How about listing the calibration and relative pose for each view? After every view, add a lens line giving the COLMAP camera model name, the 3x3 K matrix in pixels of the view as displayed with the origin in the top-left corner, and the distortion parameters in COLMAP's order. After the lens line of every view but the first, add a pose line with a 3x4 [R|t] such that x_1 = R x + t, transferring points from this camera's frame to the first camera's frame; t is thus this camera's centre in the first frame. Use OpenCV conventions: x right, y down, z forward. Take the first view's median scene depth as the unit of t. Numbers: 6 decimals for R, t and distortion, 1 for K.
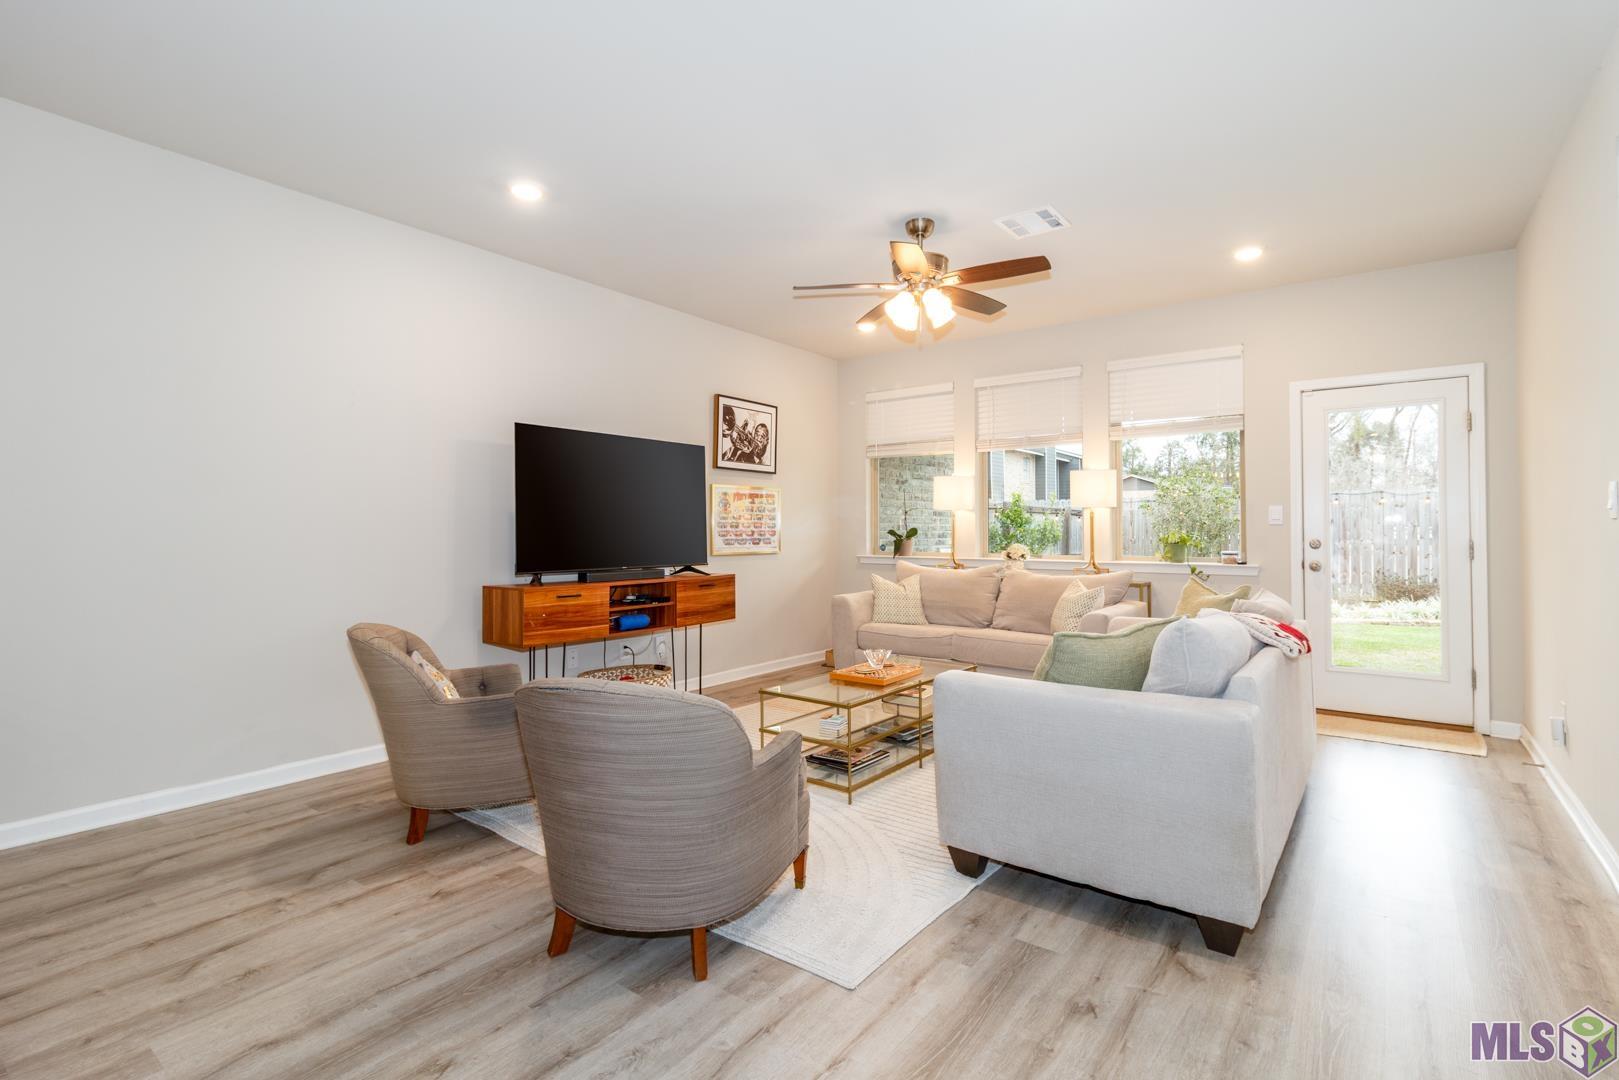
lens RADIAL K [[743.5, 0, 827.6], [0, 743.5, 529.1], [0, 0, 1]] dist [-0.000048, -0.000019]
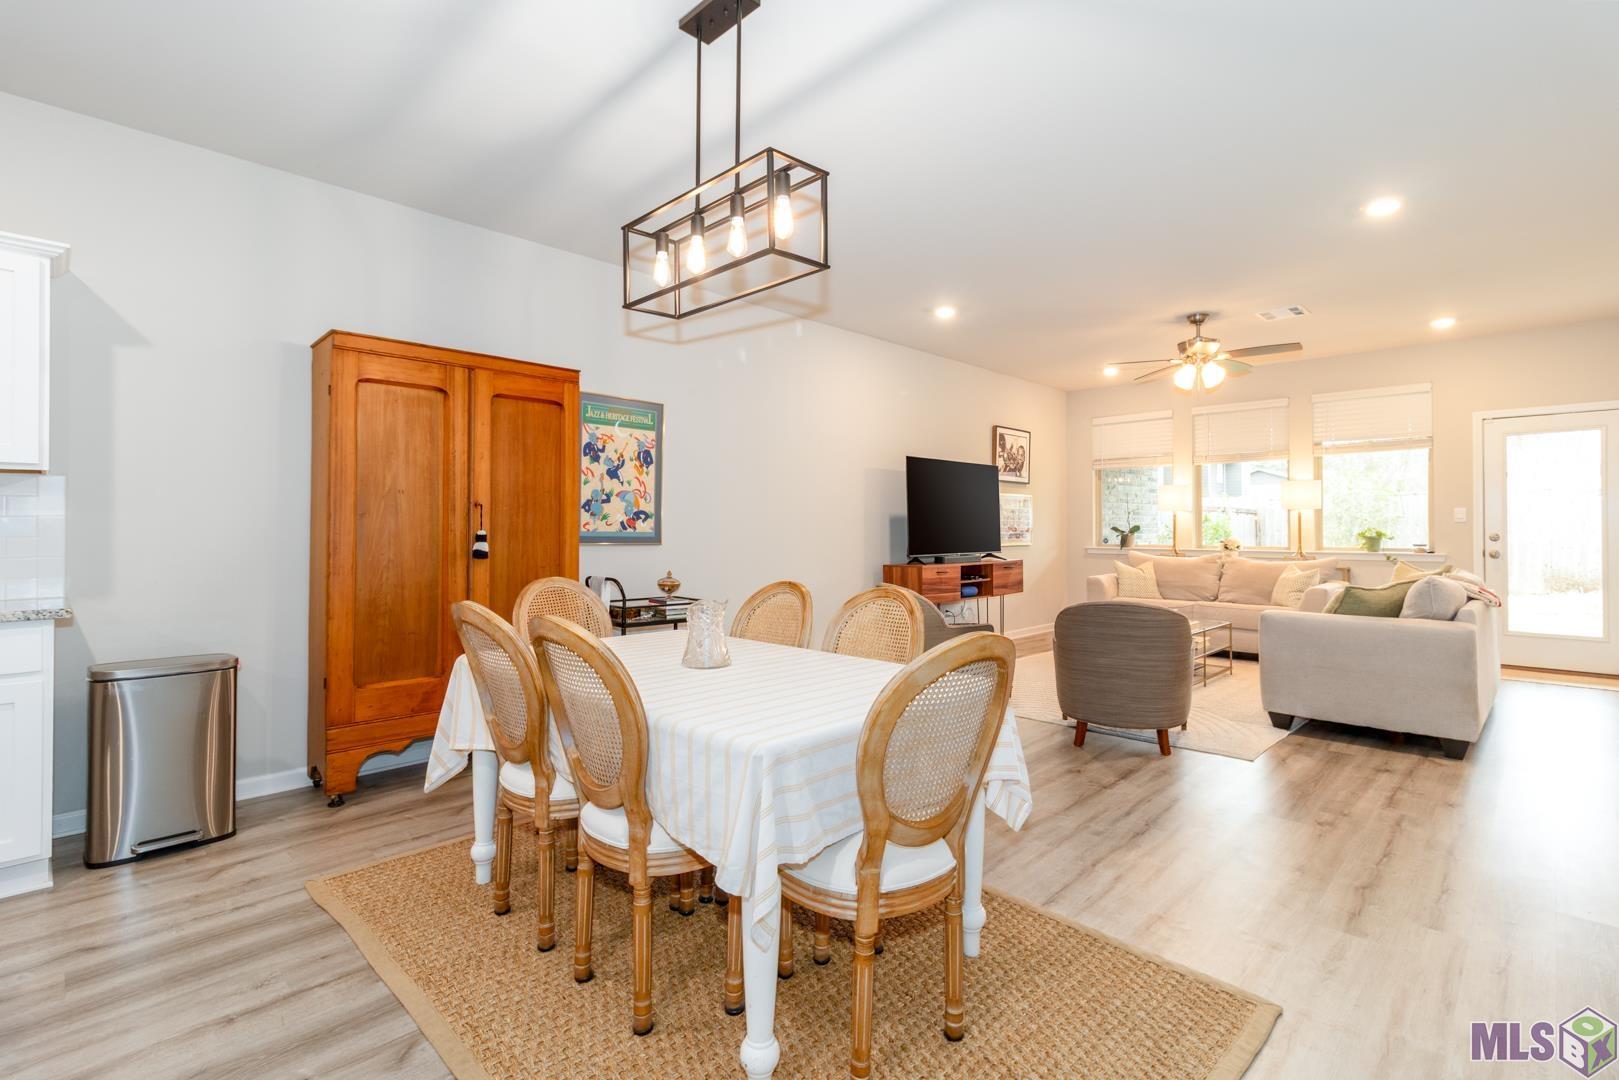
lens RADIAL K [[754.2, 0, 812.3], [0, 754.2, 532.8], [0, 0, 1]] dist [-0.000515, -0.000067]
pose [[0.991218, -0.000364, -0.132234, -0.338538], [0.001648, 0.999953, 0.009603, -0.002589], [0.132225, -0.009737, 0.991172, -0.445953]]
